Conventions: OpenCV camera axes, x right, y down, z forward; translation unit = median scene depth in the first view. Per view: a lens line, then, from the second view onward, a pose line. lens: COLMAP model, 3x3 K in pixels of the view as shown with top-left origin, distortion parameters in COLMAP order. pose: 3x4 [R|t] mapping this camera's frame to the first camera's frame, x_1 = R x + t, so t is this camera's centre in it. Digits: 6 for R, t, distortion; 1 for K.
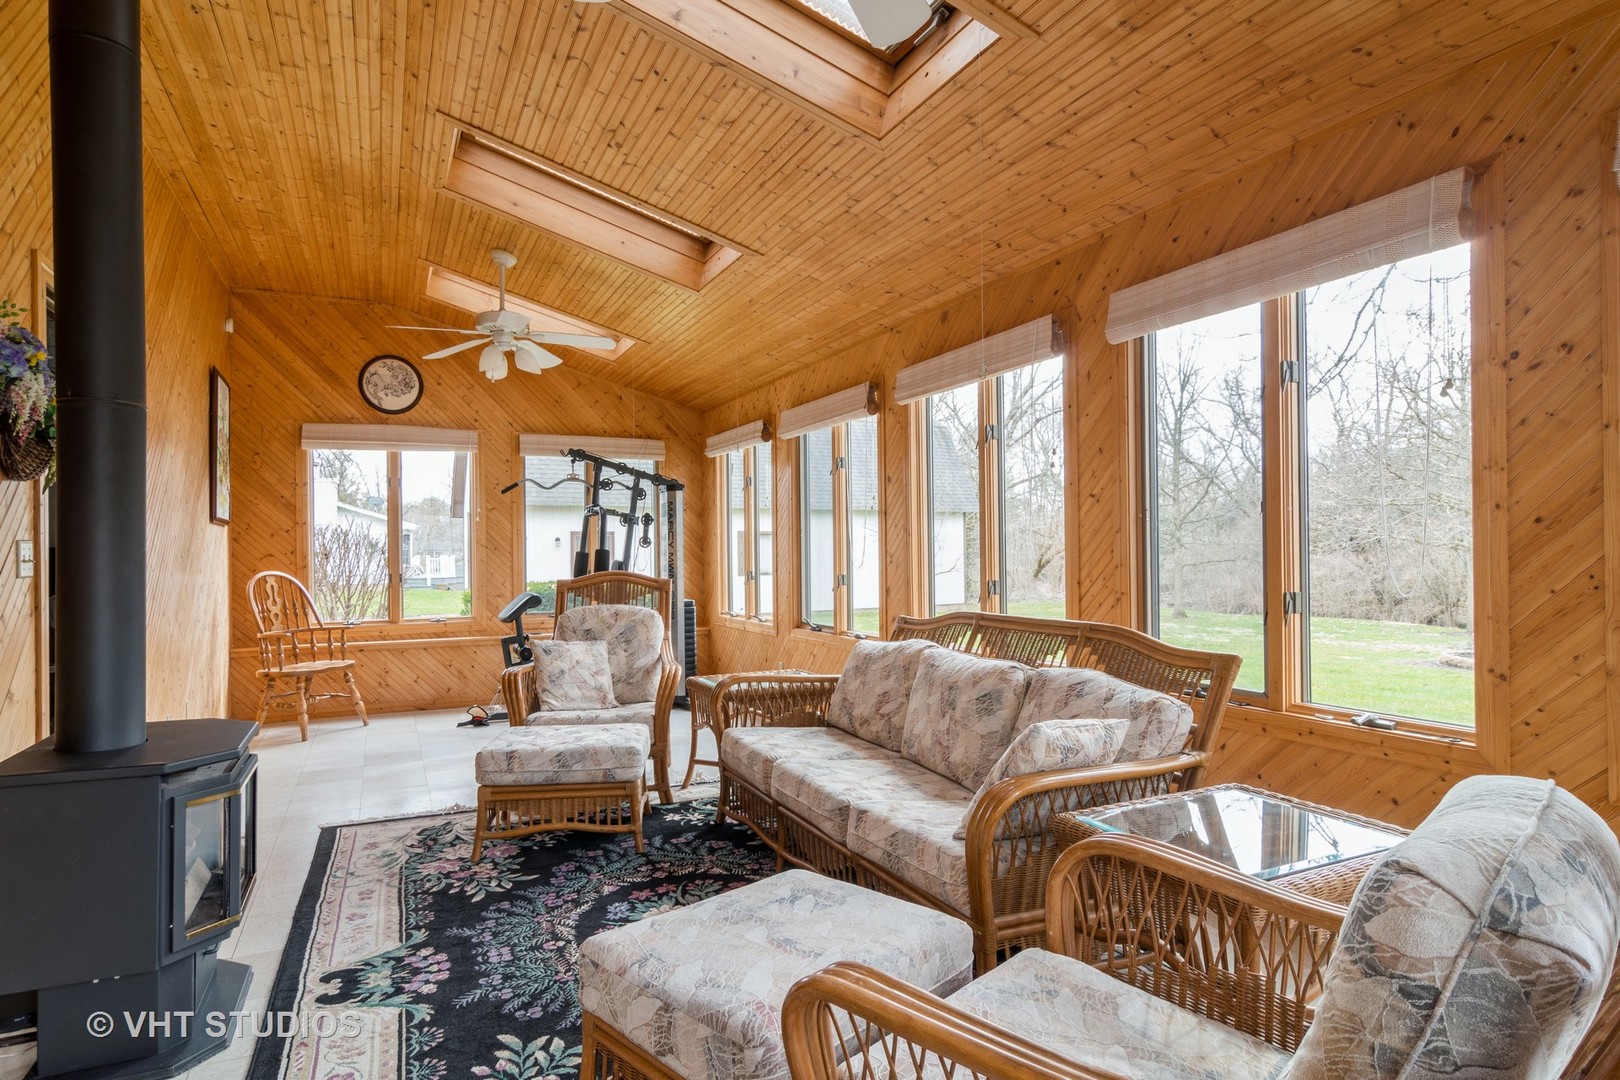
lens RADIAL K [[874.6, 0, 807.5], [0, 874.6, 550.7], [0, 0, 1]] dist [-0.005417, 0.004931]
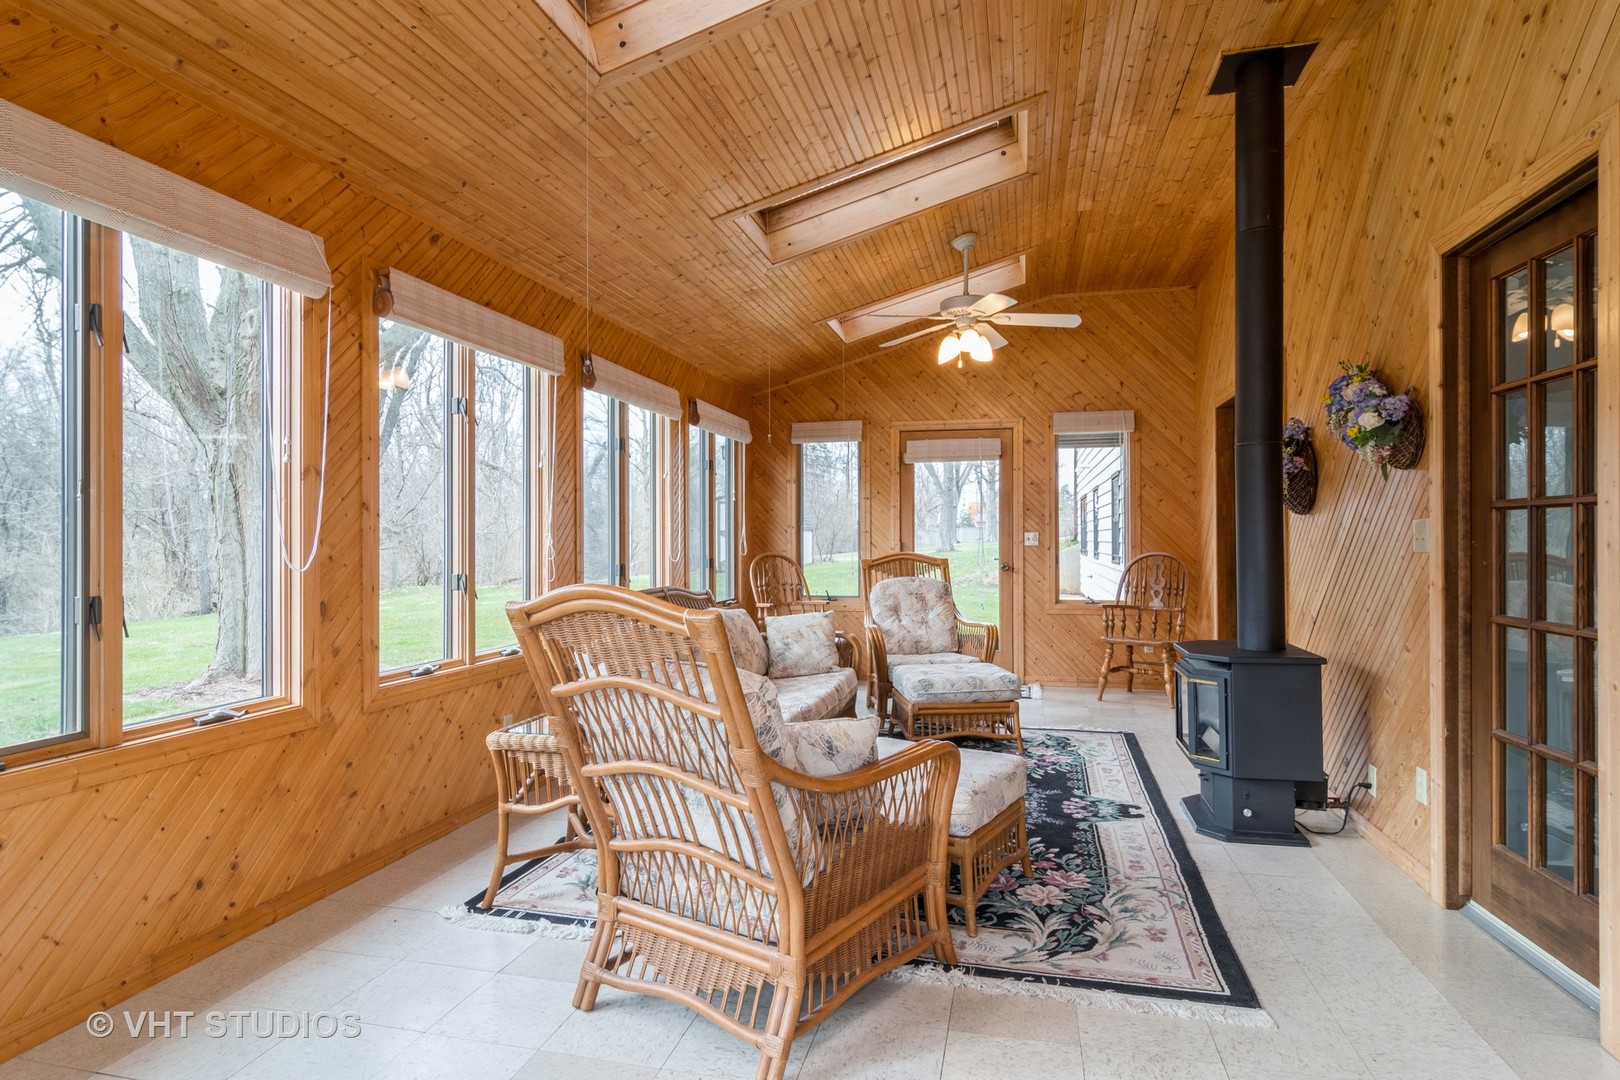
lens RADIAL K [[874.6, 0, 808.8], [0, 874.6, 534.4], [0, 0, 1]] dist [-0.005417, 0.004931]
pose [[-0.768785, 0.015459, 0.639321, -0.872388], [0.008790, 0.999869, -0.013608, 0.014173], [-0.639447, -0.004842, -0.768820, 2.038471]]
